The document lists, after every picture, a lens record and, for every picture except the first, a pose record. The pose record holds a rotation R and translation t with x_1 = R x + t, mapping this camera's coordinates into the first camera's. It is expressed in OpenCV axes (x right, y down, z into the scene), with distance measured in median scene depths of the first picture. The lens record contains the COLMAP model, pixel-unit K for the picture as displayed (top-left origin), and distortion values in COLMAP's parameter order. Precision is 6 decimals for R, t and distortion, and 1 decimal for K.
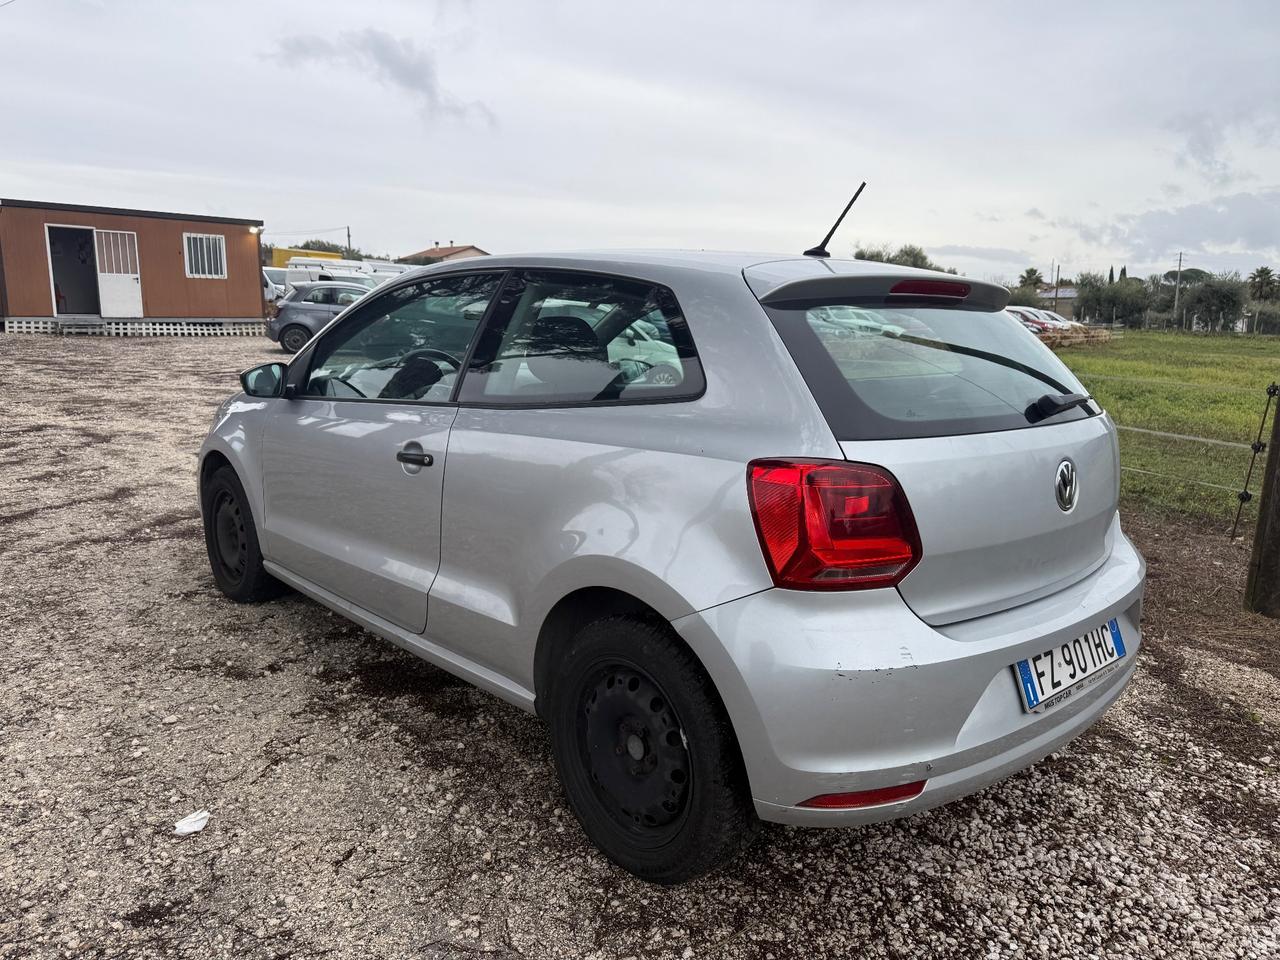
lens RADIAL K [[908.6, 0, 629.6], [0, 908.6, 475.5], [0, 0, 1]] dist [0.026851, -0.022758]
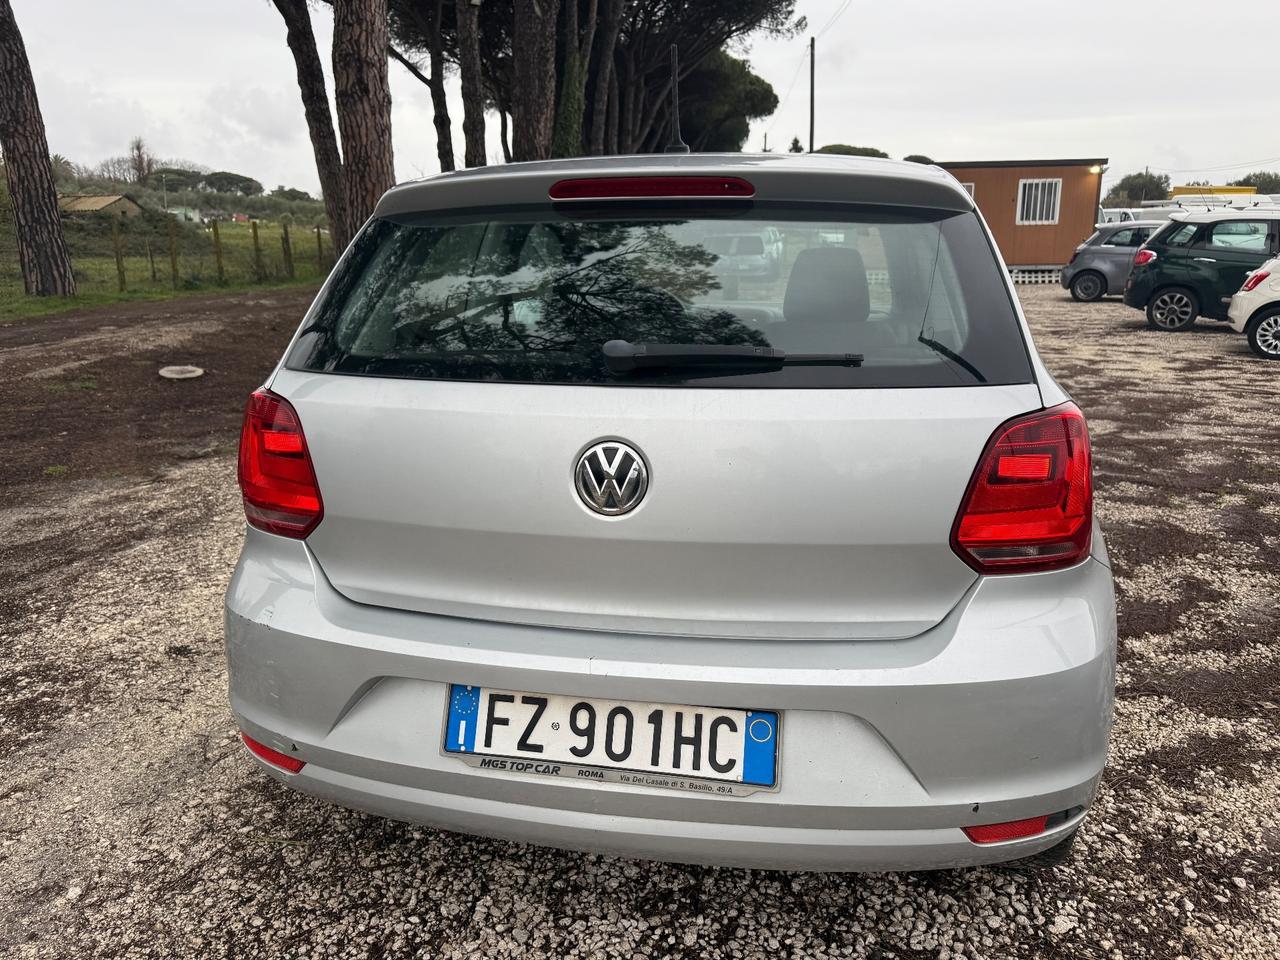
lens RADIAL K [[912.1, 0, 640.0], [0, 912.1, 480.0], [0, 0, 1]] dist [0.028021, -0.035150]
pose [[0.611673, 0.167914, -0.773085, 0.102935], [-0.123367, 0.985506, 0.116443, -0.006956], [0.781433, 0.024148, 0.623522, 0.061346]]
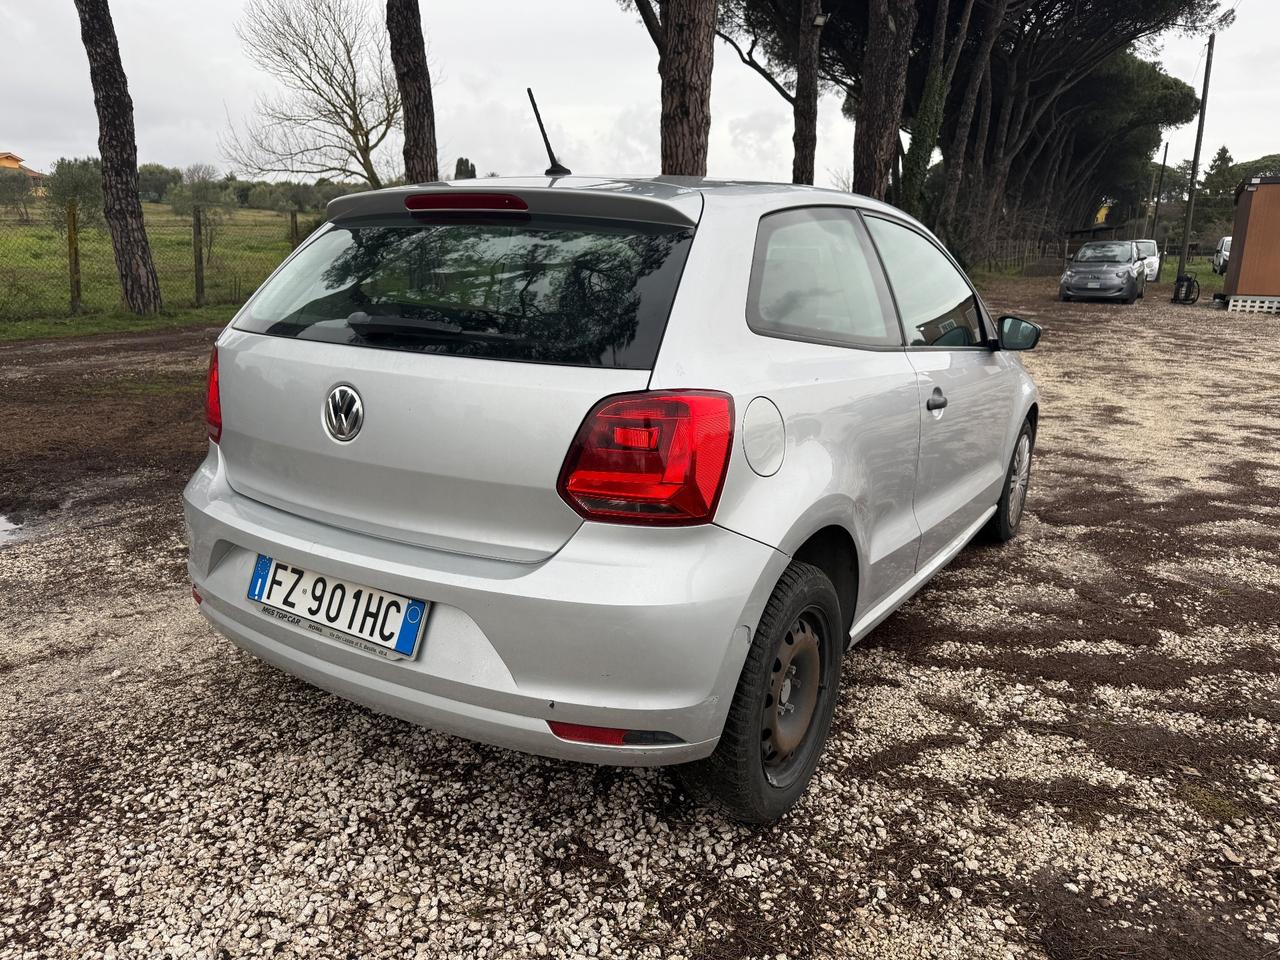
lens RADIAL K [[908.8, 0, 640.0], [0, 908.8, 480.0], [0, 0, 1]] dist [0.033739, -0.031020]
pose [[0.267551, 0.209949, -0.940392, 0.145977], [-0.191931, 0.968027, 0.161513, -0.013182], [0.944234, 0.137278, 0.299293, 0.103814]]
